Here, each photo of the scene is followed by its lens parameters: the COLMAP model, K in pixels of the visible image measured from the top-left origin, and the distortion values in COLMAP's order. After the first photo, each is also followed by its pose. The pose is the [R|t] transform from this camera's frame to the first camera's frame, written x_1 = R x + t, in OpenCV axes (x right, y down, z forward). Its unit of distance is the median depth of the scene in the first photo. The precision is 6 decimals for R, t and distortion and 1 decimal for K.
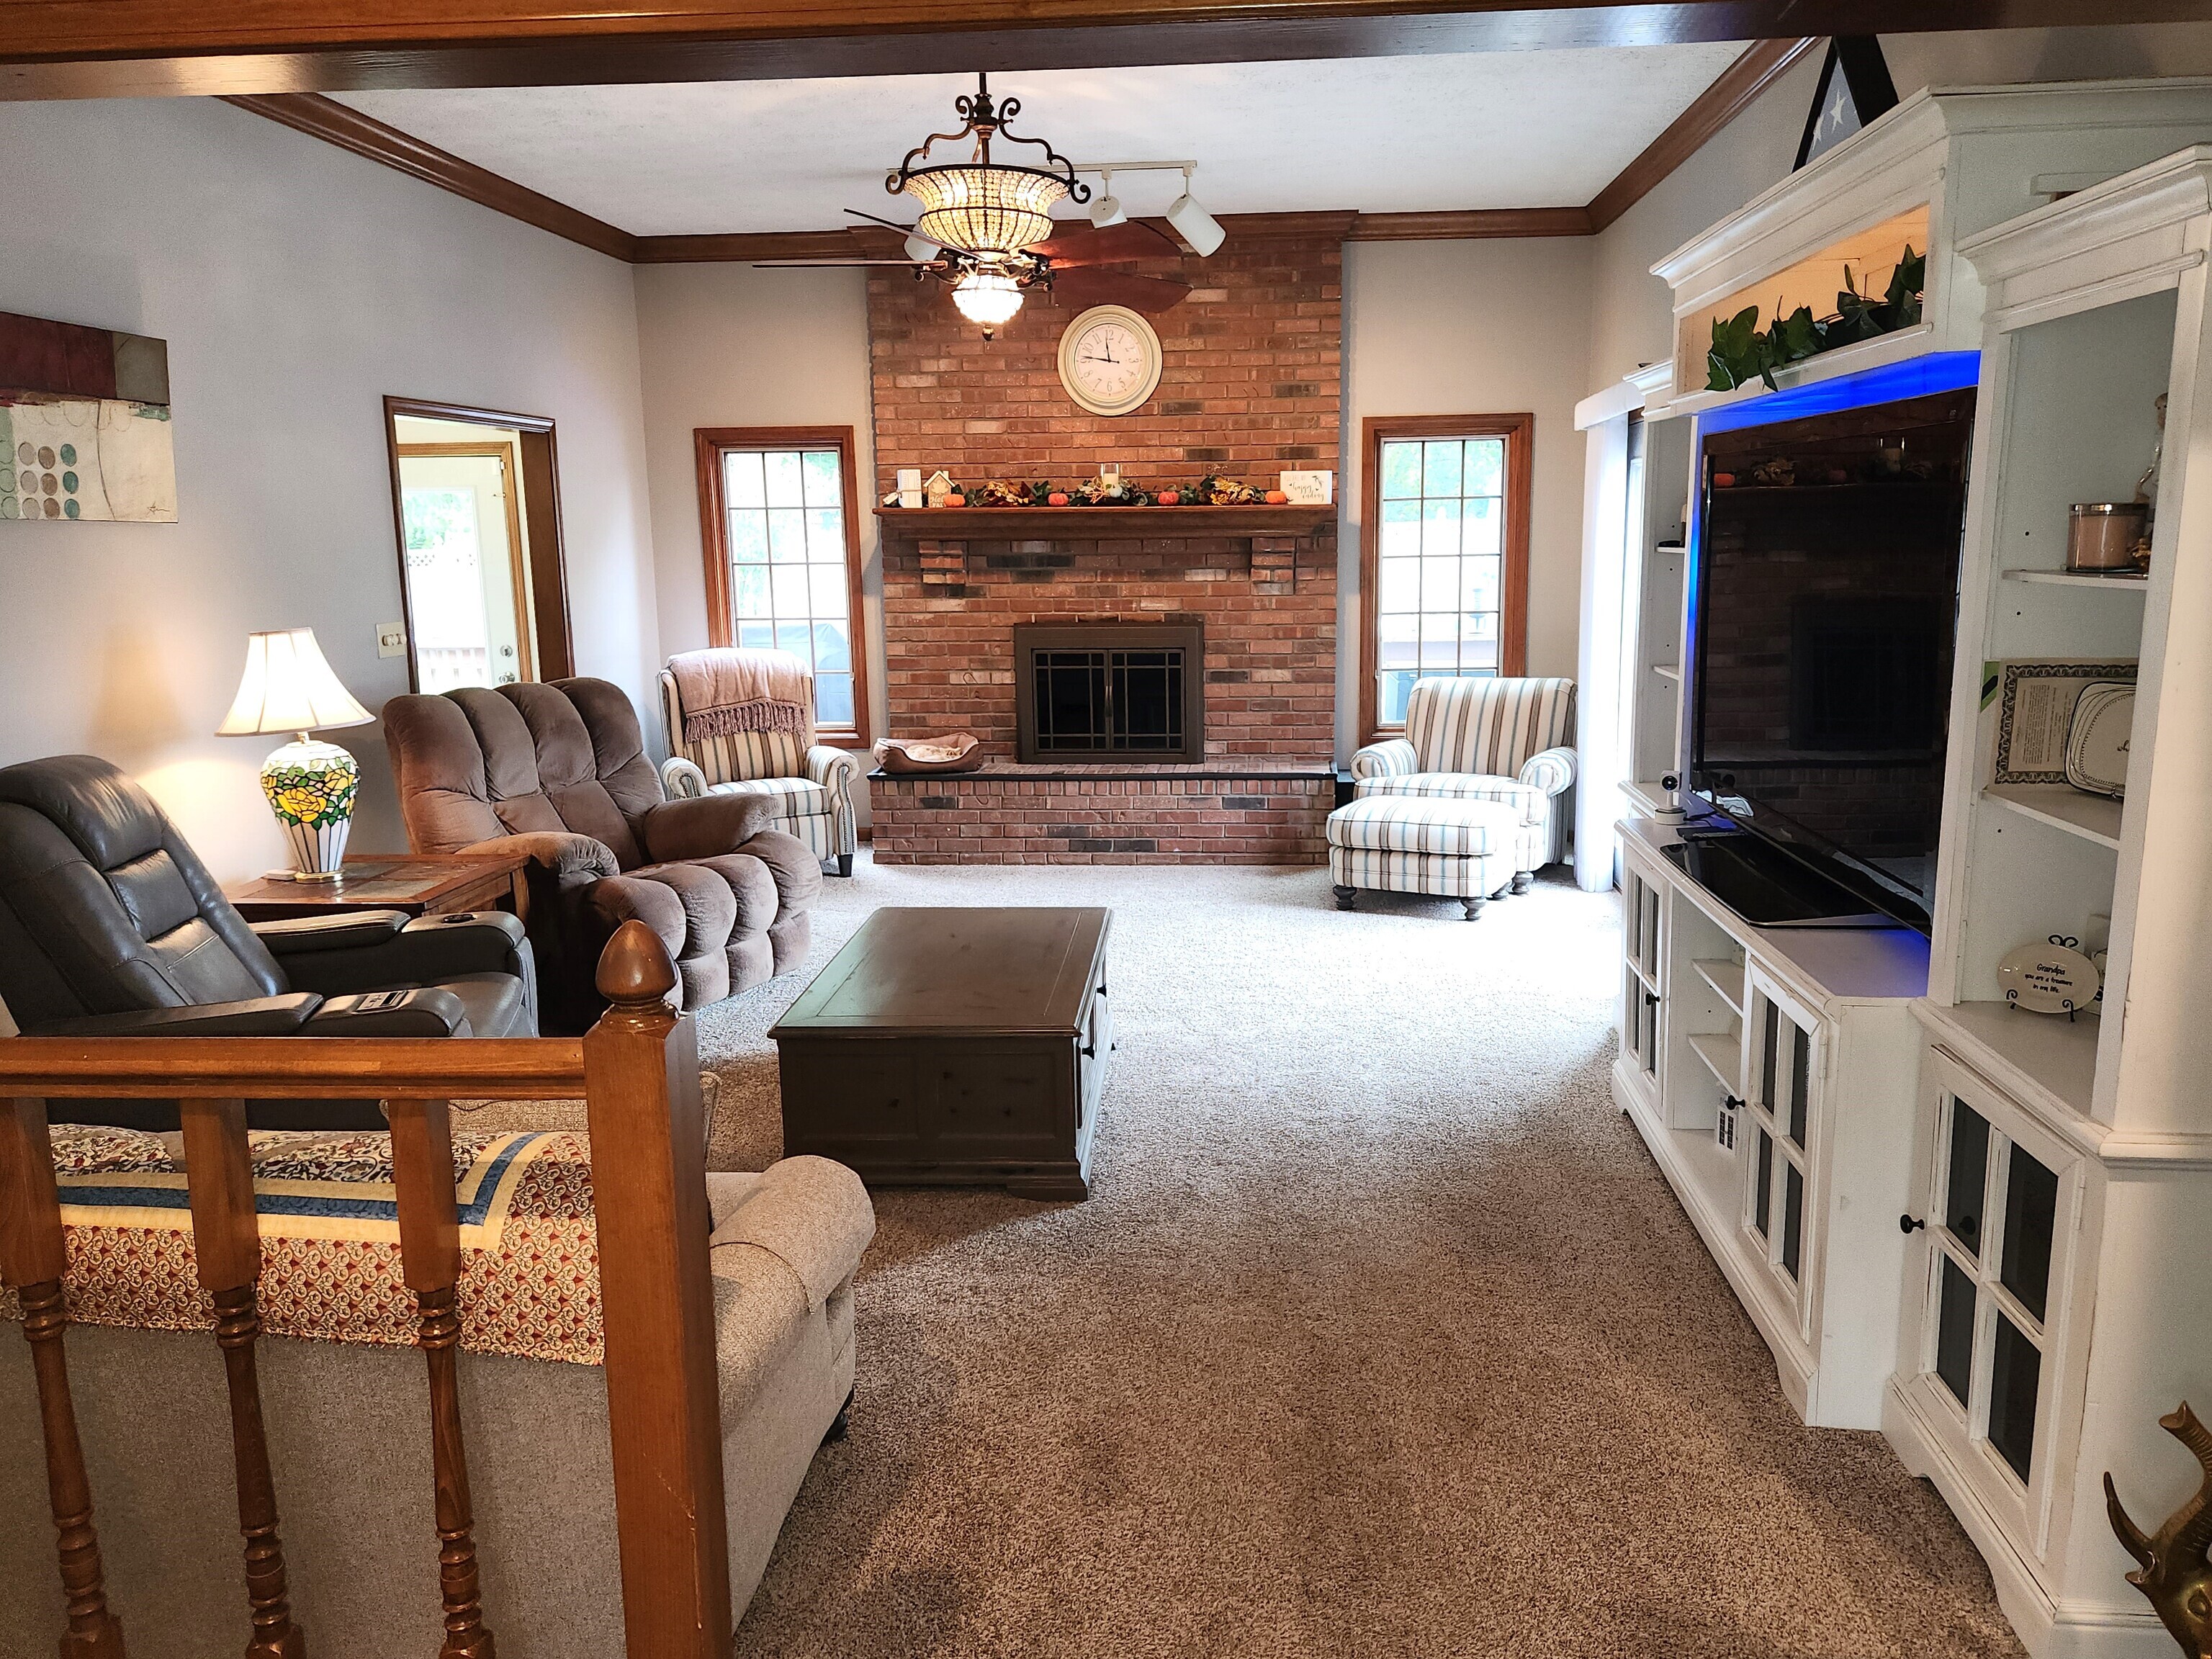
lens RADIAL K [[1588.5, 0, 1117.8], [0, 1588.5, 840.9], [0, 0, 1]] dist [0.047768, -0.031846]
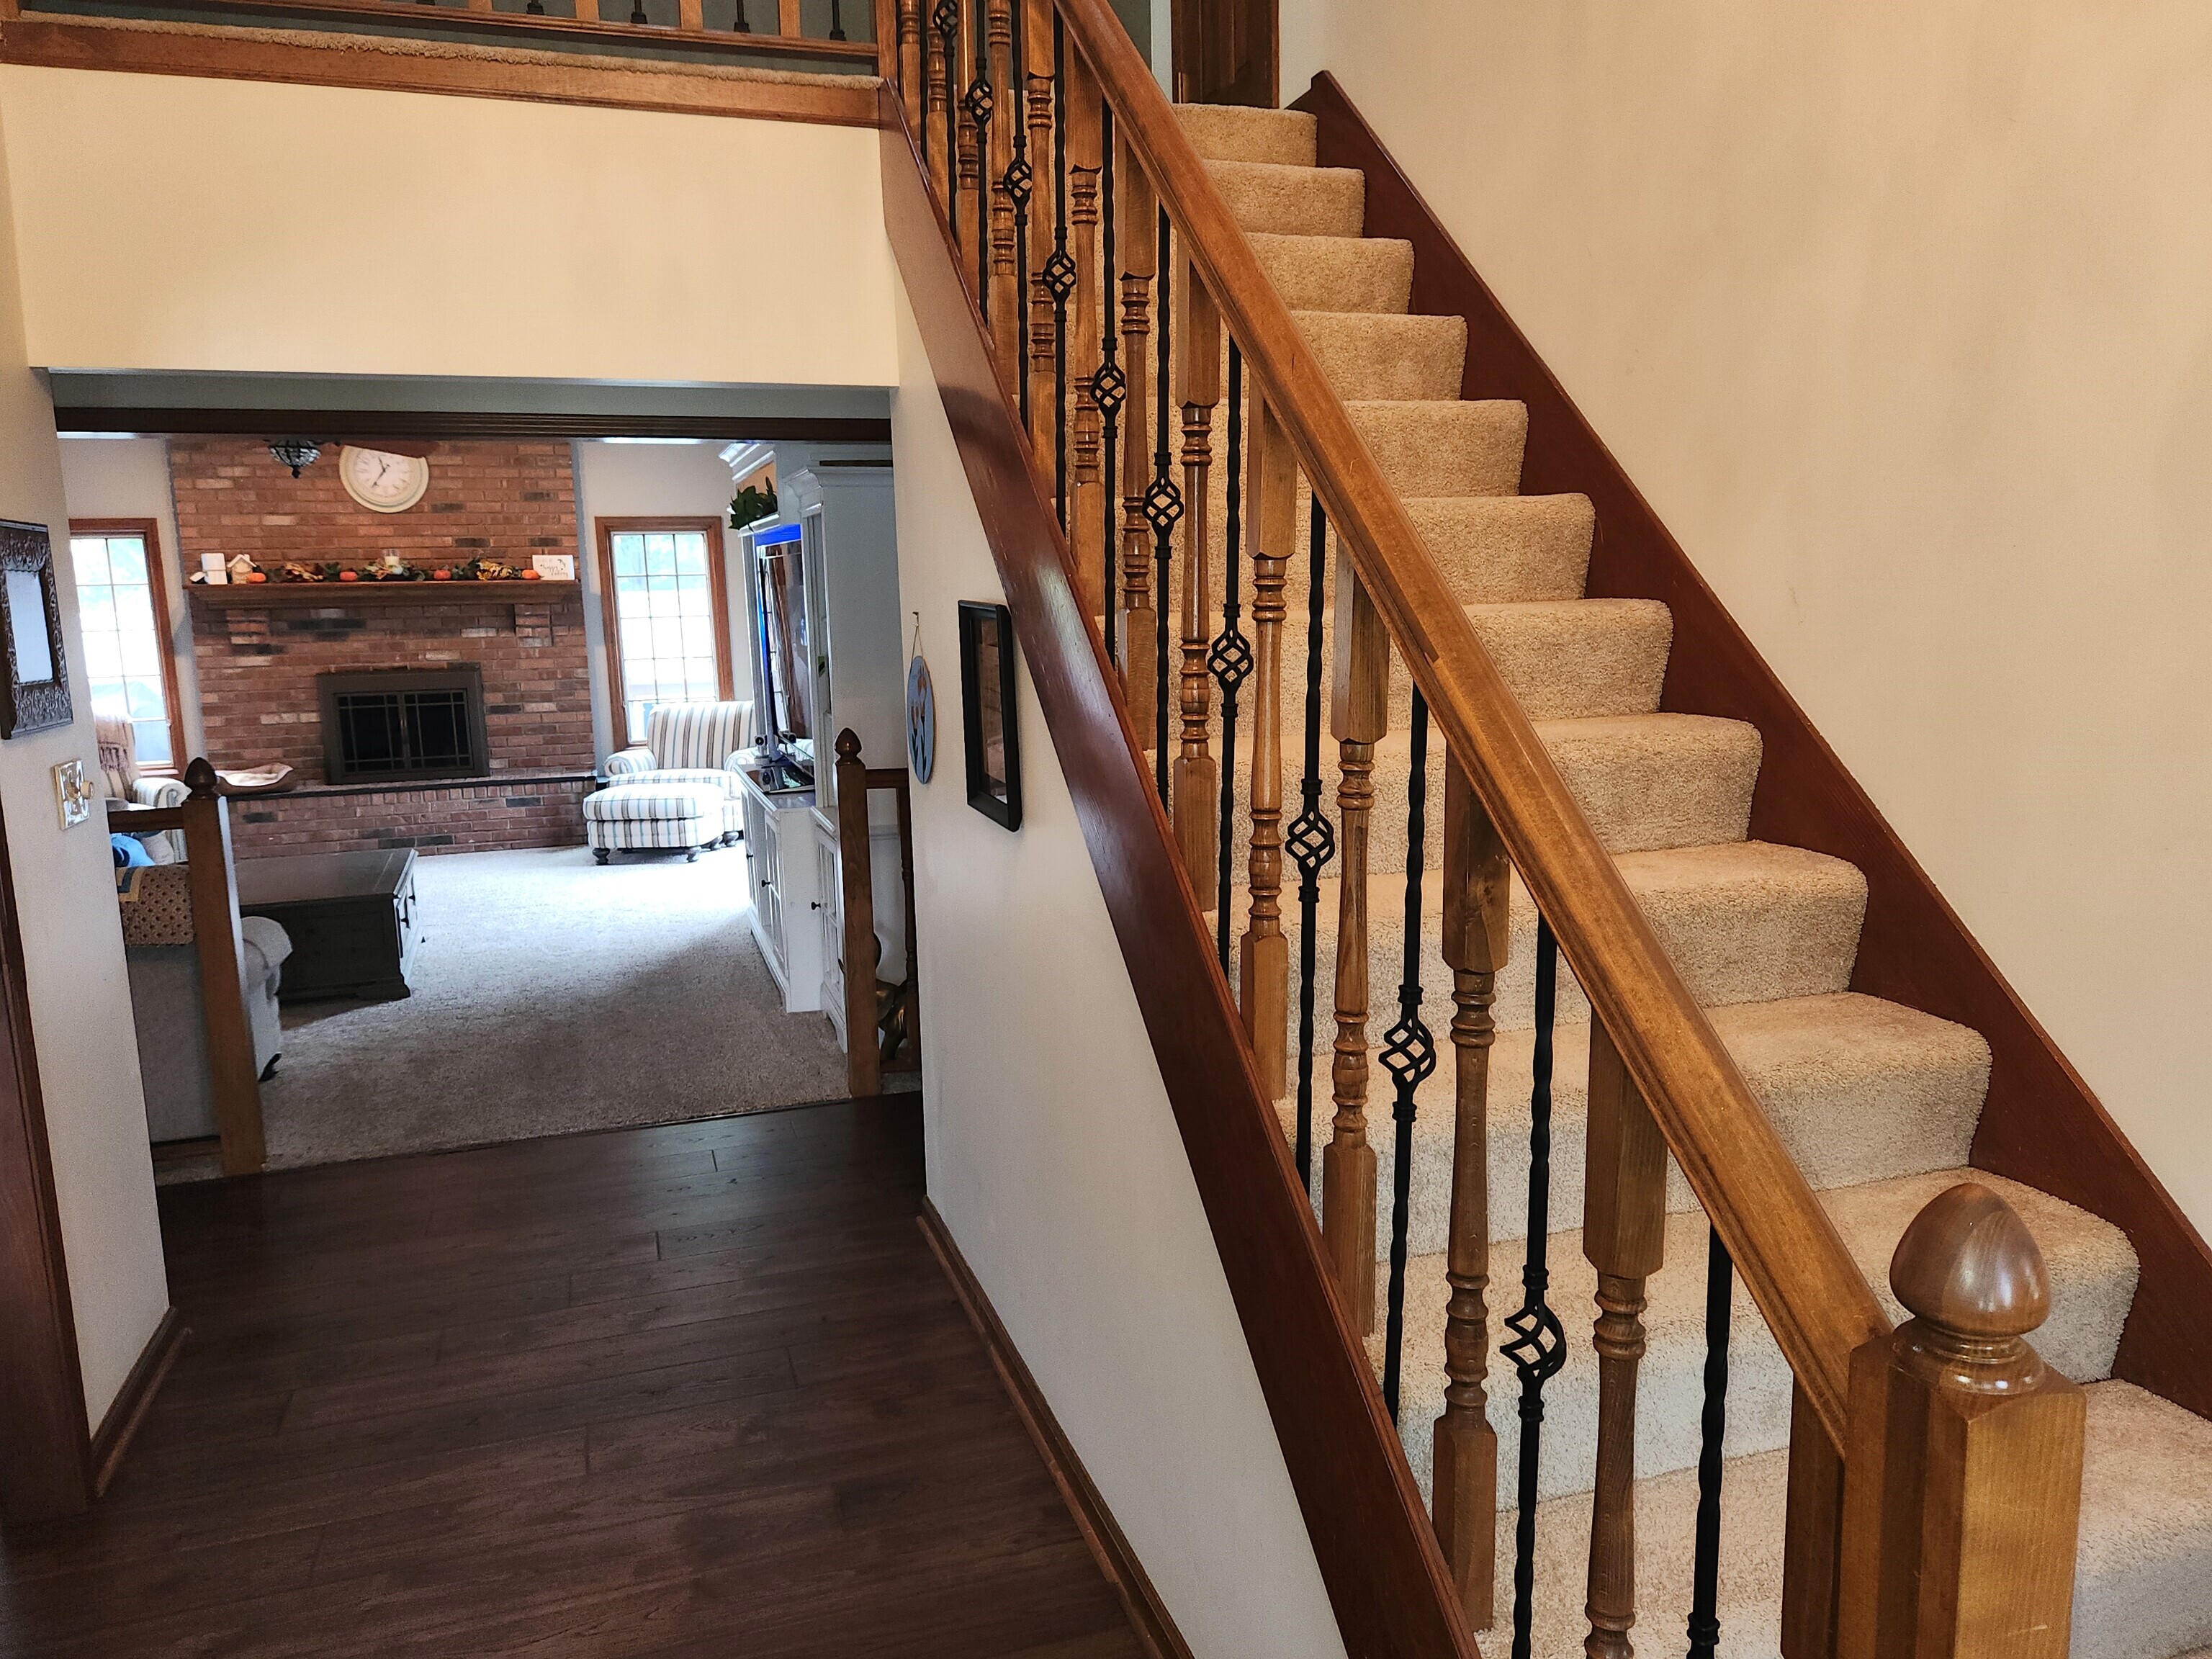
lens RADIAL K [[1588.5, 0, 1127.7], [0, 1588.5, 817.7], [0, 0, 1]] dist [0.047768, -0.031846]
pose [[0.912950, -0.069911, 0.402039, 0.002358], [0.091220, 0.995248, -0.034077, 0.080435], [-0.397746, 0.067785, 0.914988, -0.420630]]
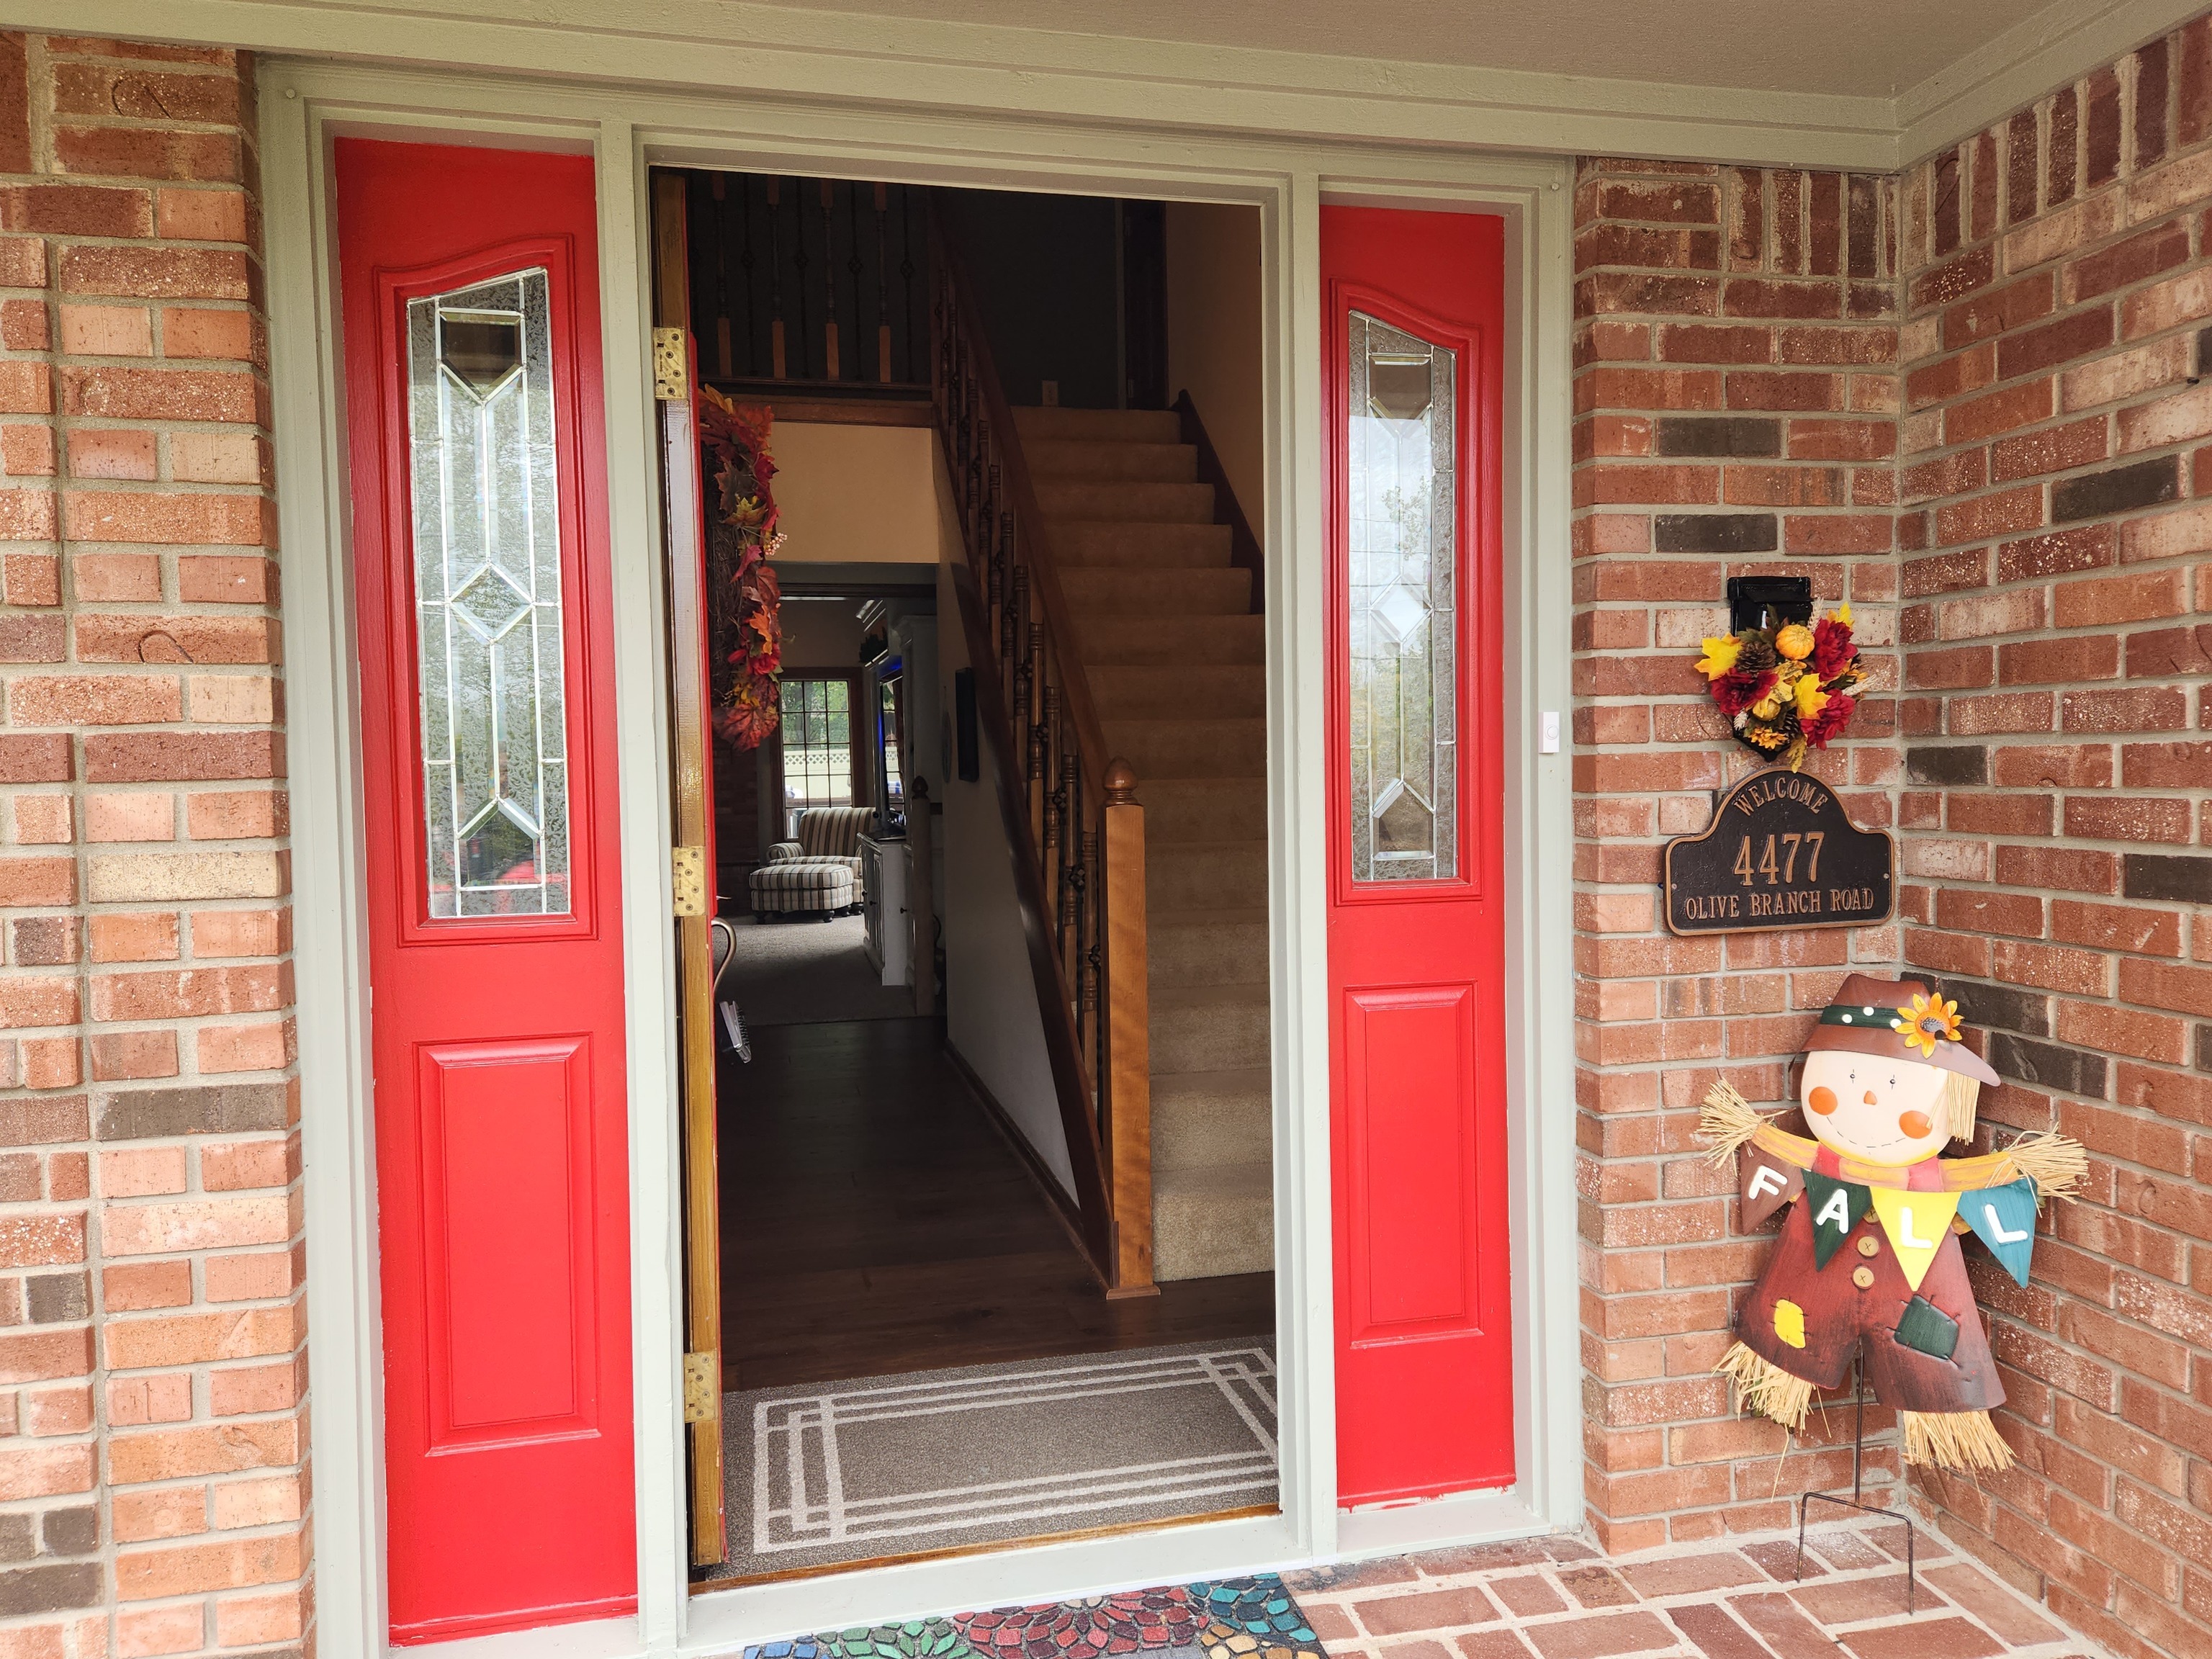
lens RADIAL K [[1588.5, 0, 1129.7], [0, 1588.5, 833.2], [0, 0, 1]] dist [0.047768, -0.031846]
pose [[0.946529, -0.013664, 0.322330, -0.040024], [0.062164, 0.988105, -0.140657, 0.197928], [-0.316574, 0.153174, 0.936119, -0.770999]]
